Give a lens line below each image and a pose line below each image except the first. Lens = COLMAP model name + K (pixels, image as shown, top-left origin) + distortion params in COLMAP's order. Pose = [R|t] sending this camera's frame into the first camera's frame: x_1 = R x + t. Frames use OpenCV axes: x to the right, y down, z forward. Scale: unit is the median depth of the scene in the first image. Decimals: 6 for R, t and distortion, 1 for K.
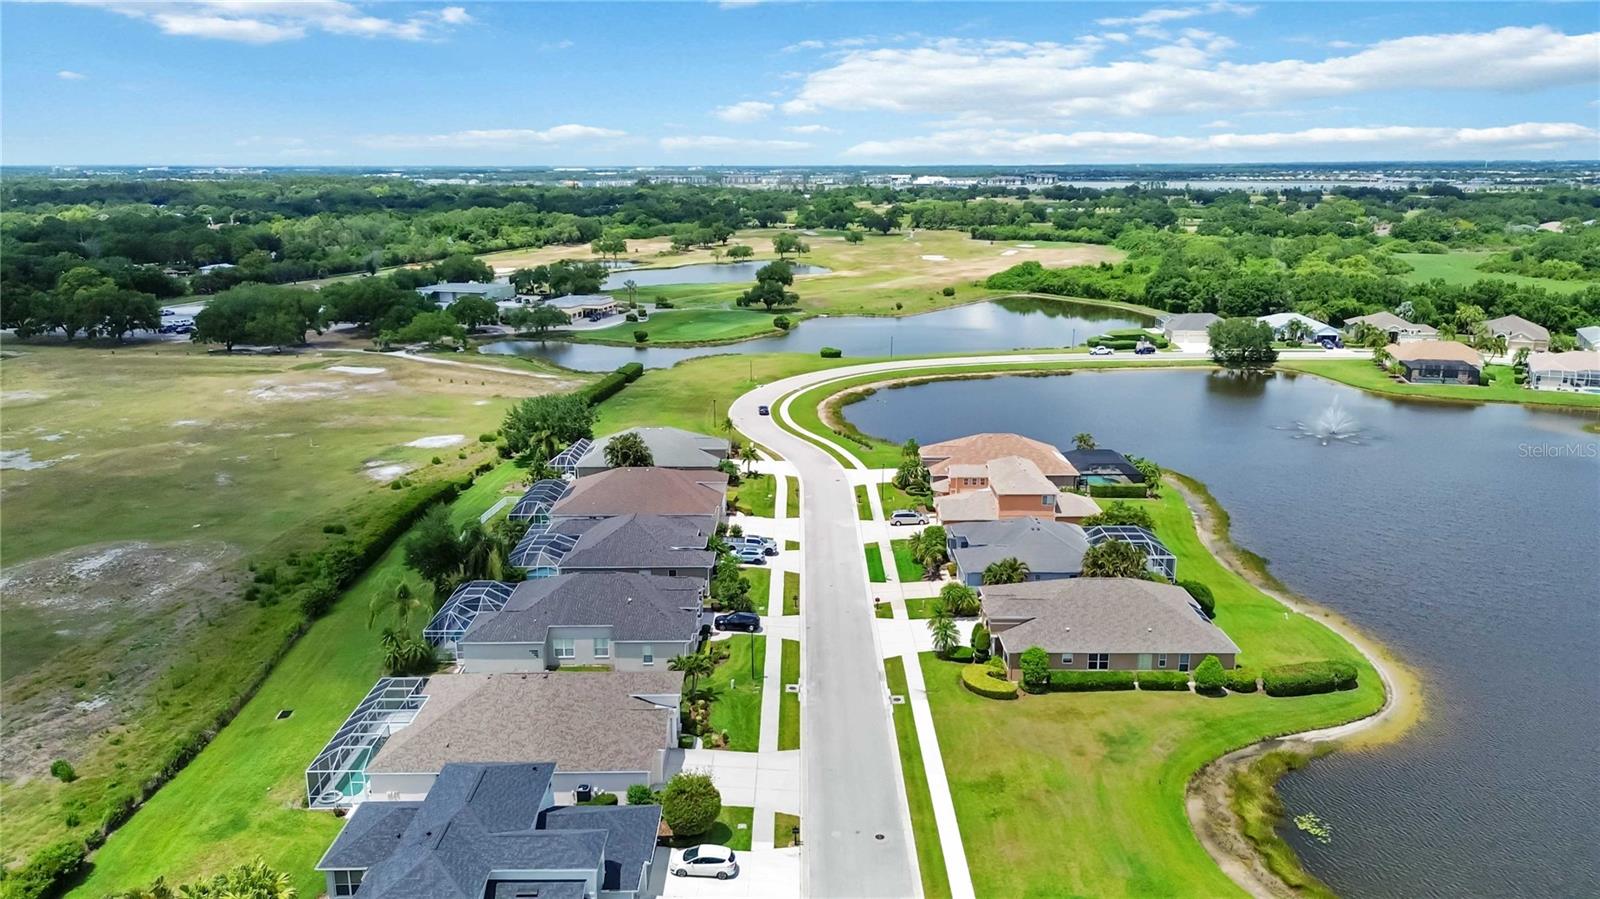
lens RADIAL K [[1132.4, 0, 800.0], [0, 1132.4, 449.5], [0, 0, 1]] dist [0.073707, -0.075684]
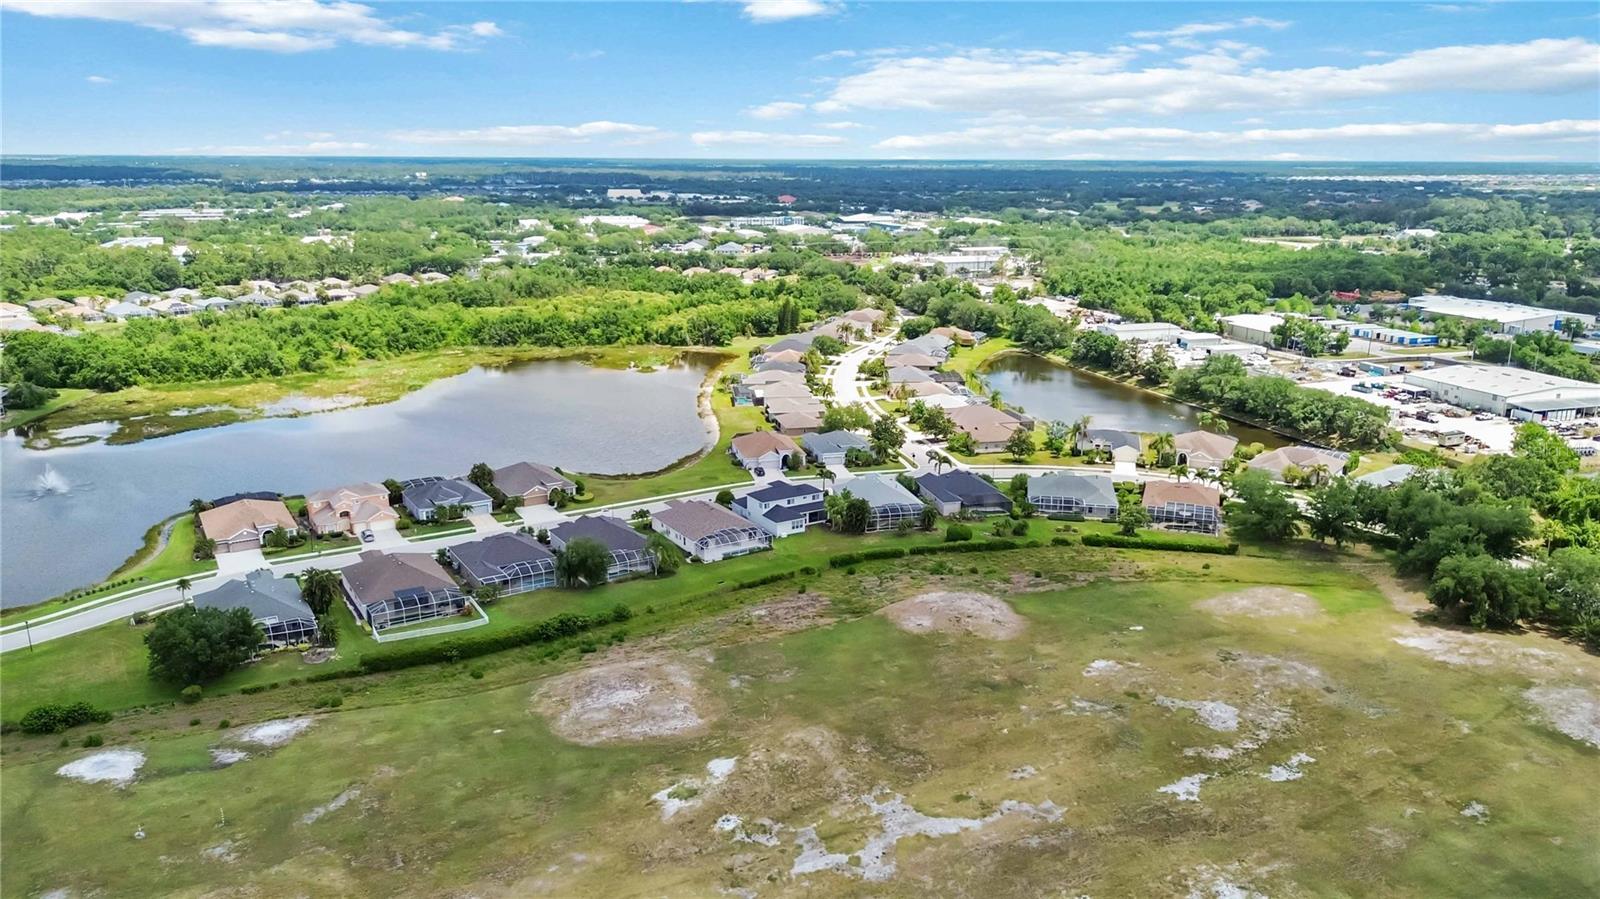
lens RADIAL K [[1132.4, 0, 800.0], [0, 1132.4, 449.5], [0, 0, 1]] dist [0.073707, -0.075684]
pose [[-0.525219, -0.211148, 0.824355, -0.912155], [0.207411, 0.907748, 0.364656, -0.303919], [-0.825303, 0.362505, -0.432973, 0.697865]]
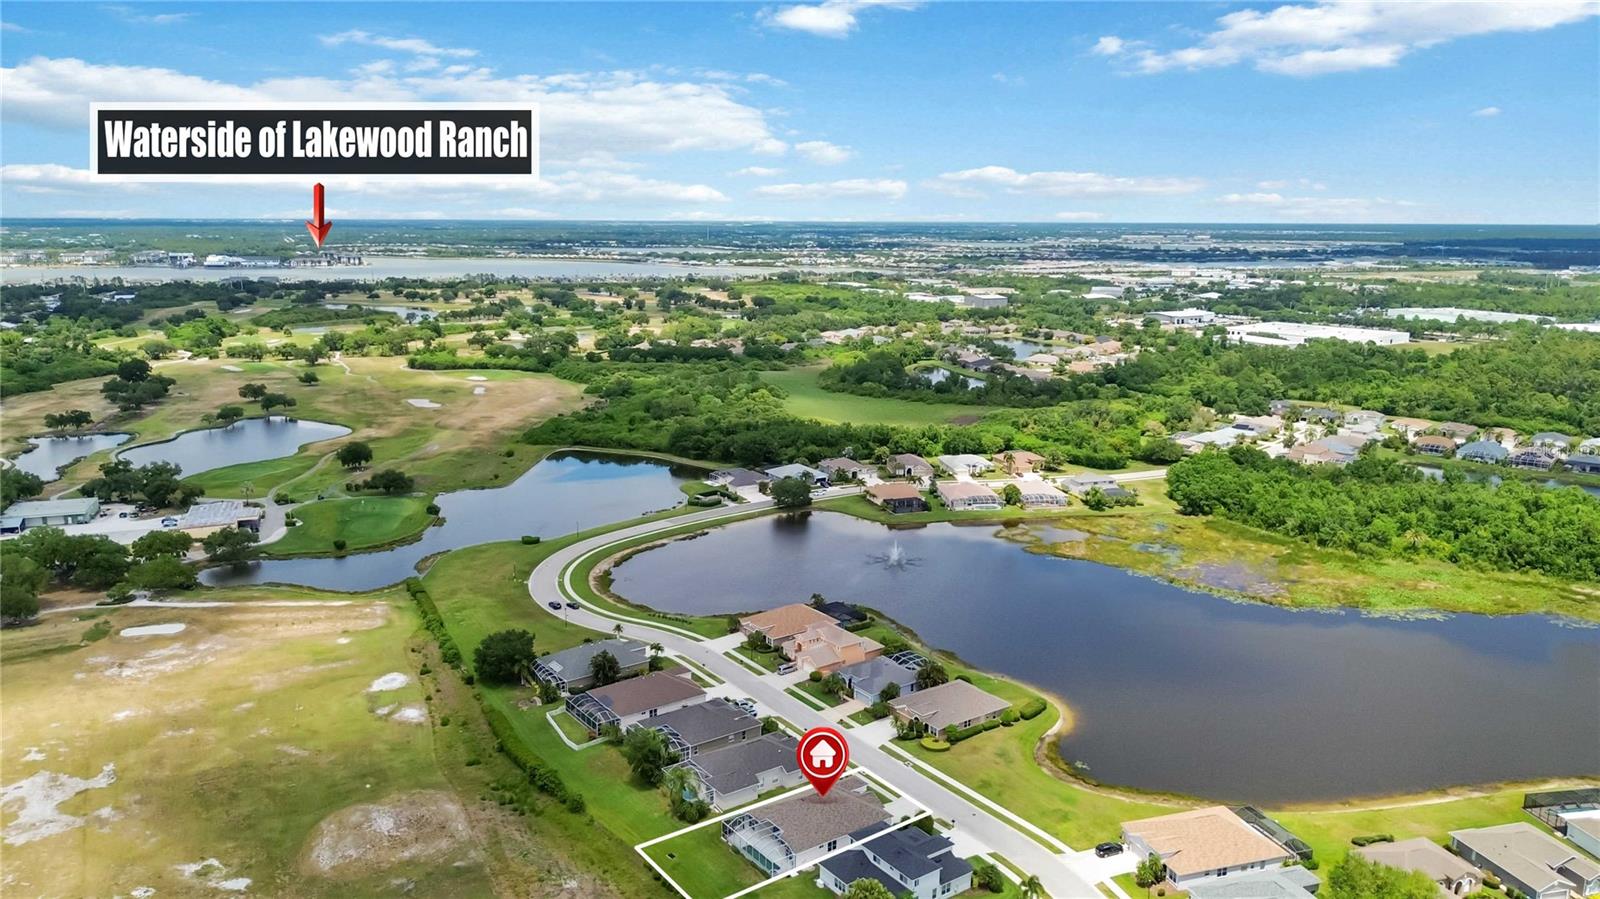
lens RADIAL K [[1132.4, 0, 800.0], [0, 1132.4, 449.5], [0, 0, 1]] dist [0.073707, -0.075684]
pose [[0.812986, -0.108539, 0.572078, -0.526589], [0.133382, 0.991064, -0.001519, -0.166815], [-0.566800, 0.077540, 0.820198, -0.299504]]
